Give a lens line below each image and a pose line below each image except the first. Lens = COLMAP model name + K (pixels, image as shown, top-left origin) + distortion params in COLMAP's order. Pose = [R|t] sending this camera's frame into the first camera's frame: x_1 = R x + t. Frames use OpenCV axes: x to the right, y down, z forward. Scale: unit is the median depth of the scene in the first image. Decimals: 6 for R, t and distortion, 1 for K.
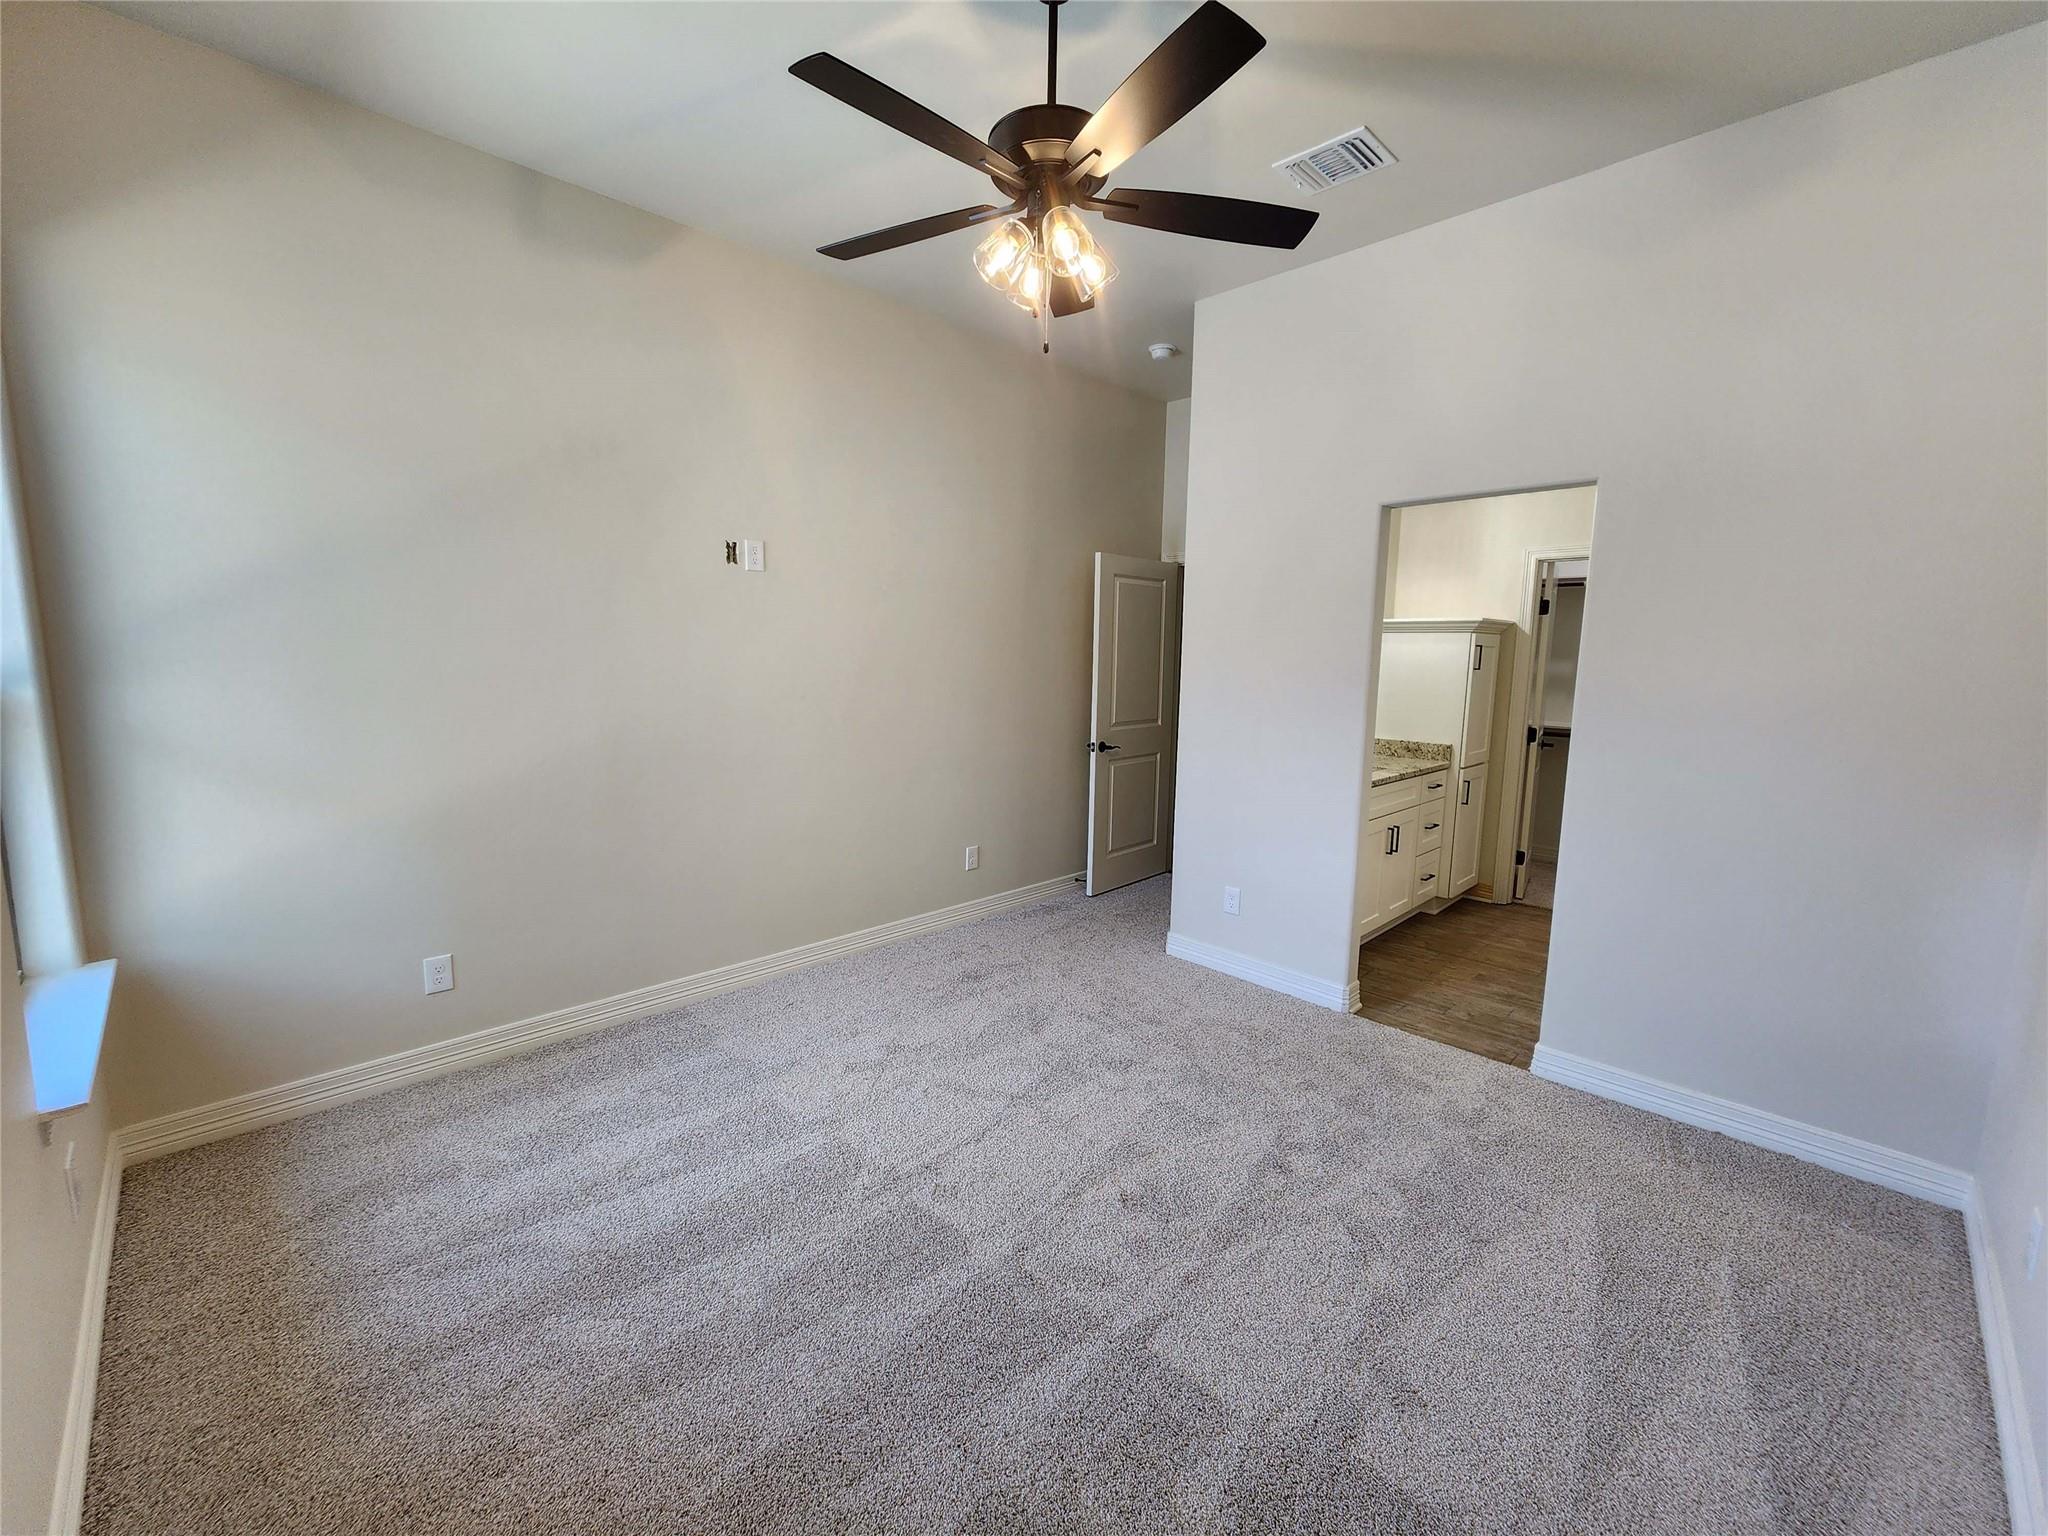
lens RADIAL K [[838.1, 0, 1014.2], [0, 838.1, 760.7], [0, 0, 1]] dist [0.002631, -0.001522]
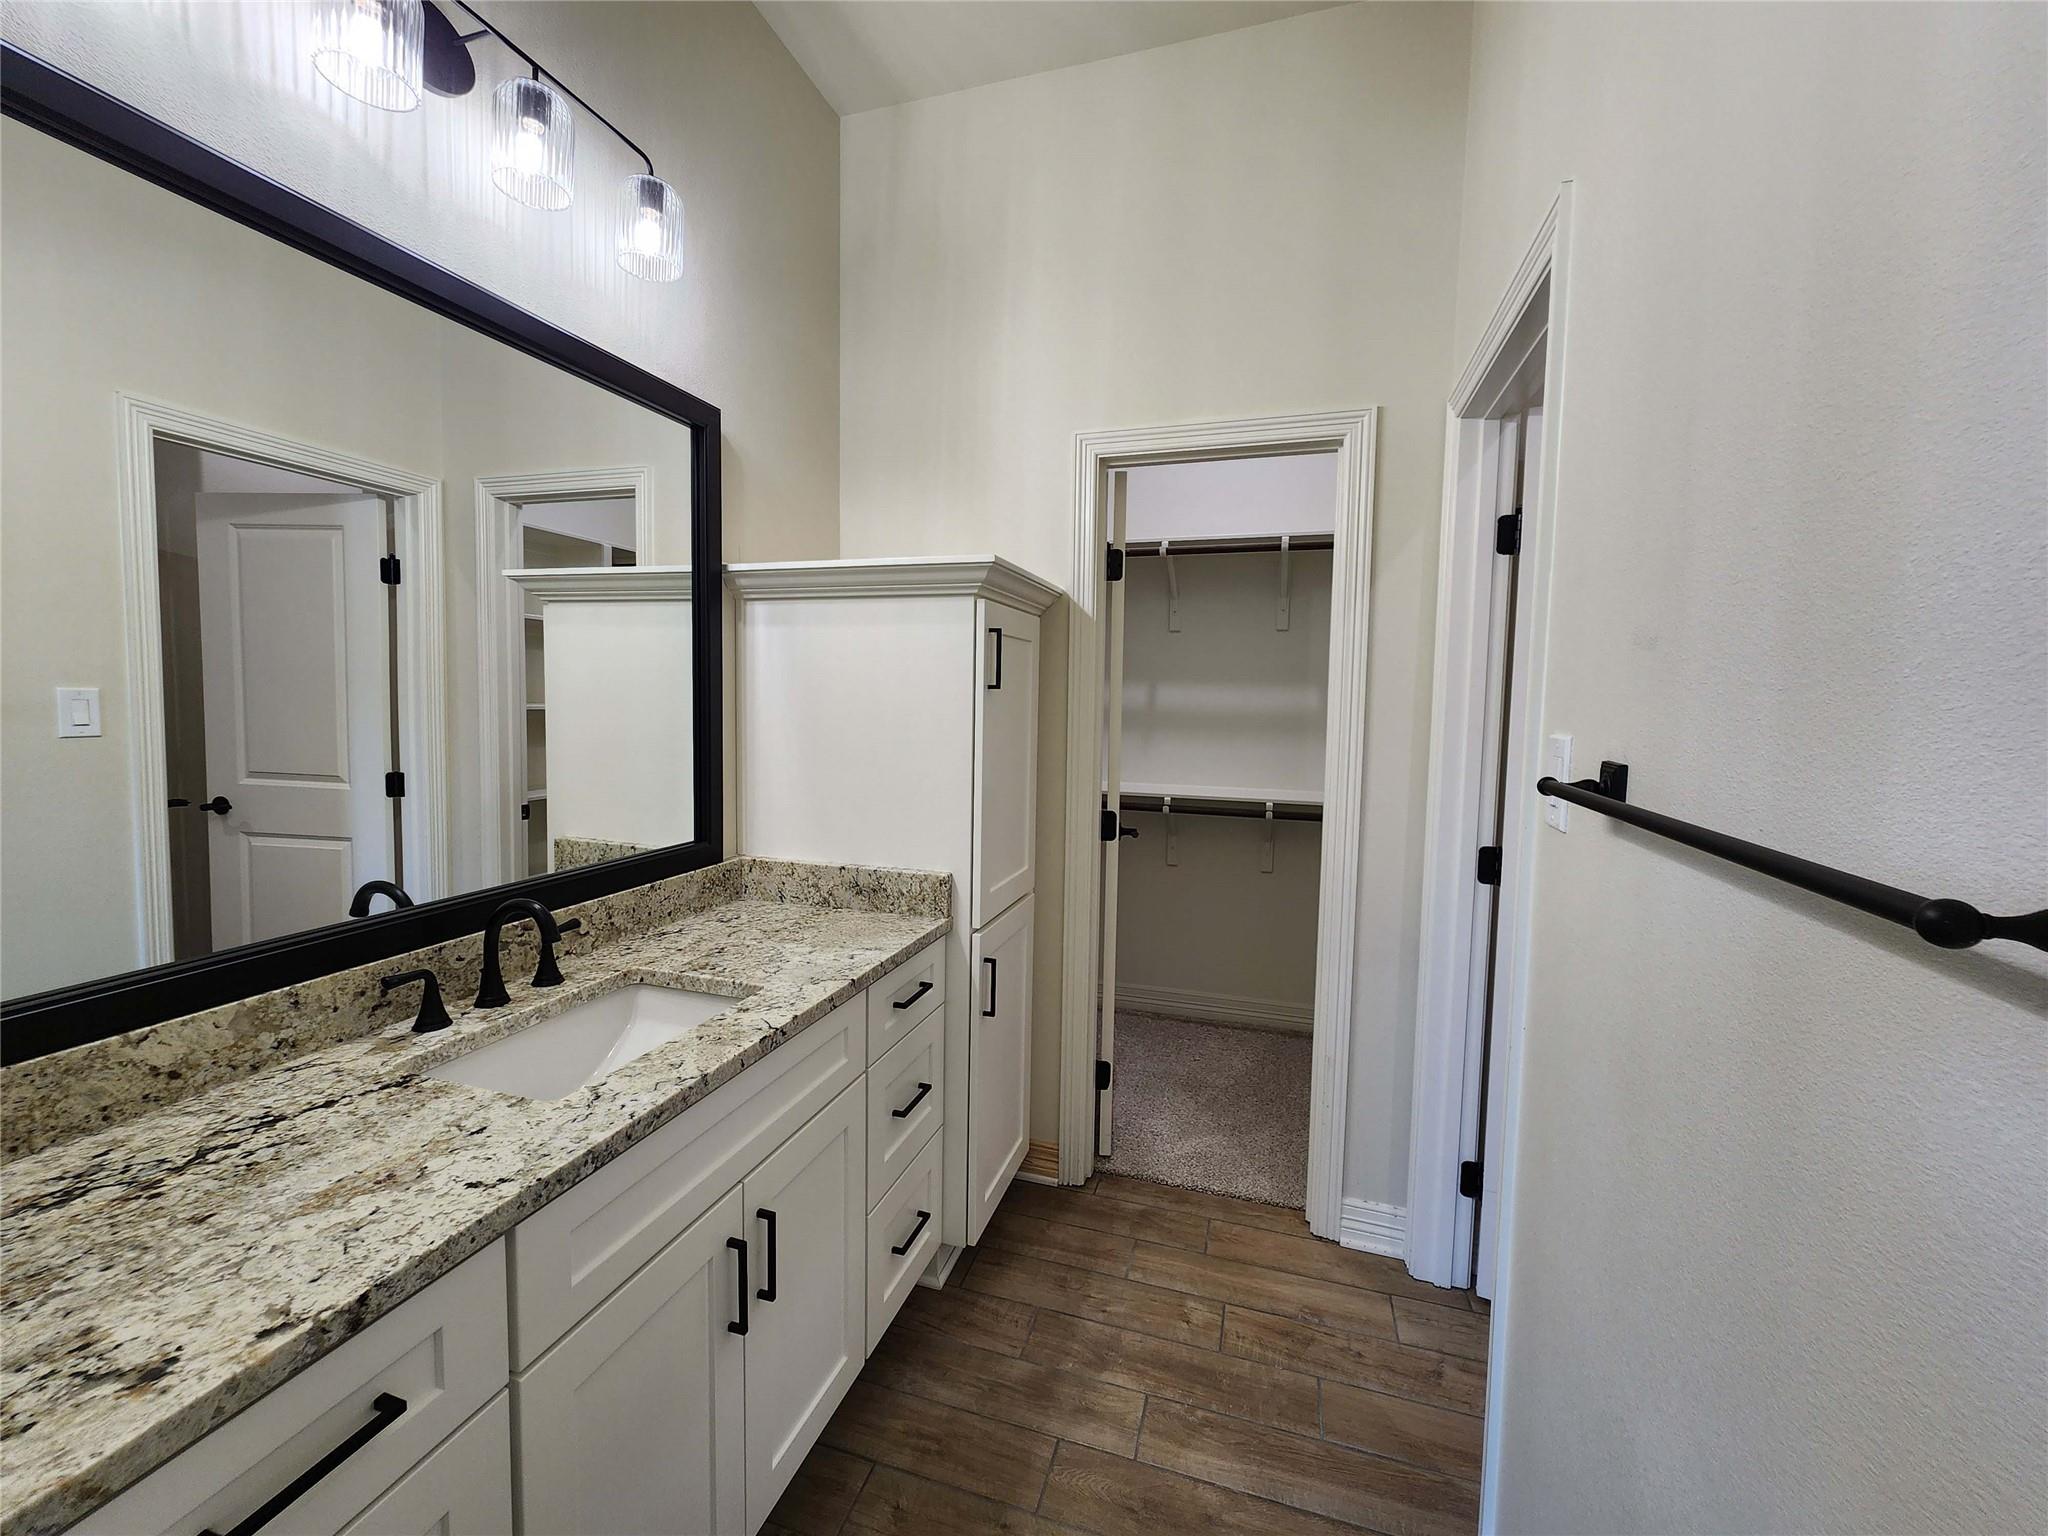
lens RADIAL K [[851.5, 0, 1012.8], [0, 851.5, 759.6], [0, 0, 1]] dist [0.013270, 0.000059]
pose [[0.886167, -0.041020, 0.461547, 0.353086], [0.058273, 0.998031, -0.023185, -0.062631], [-0.459688, 0.047442, 0.886813, 0.605523]]
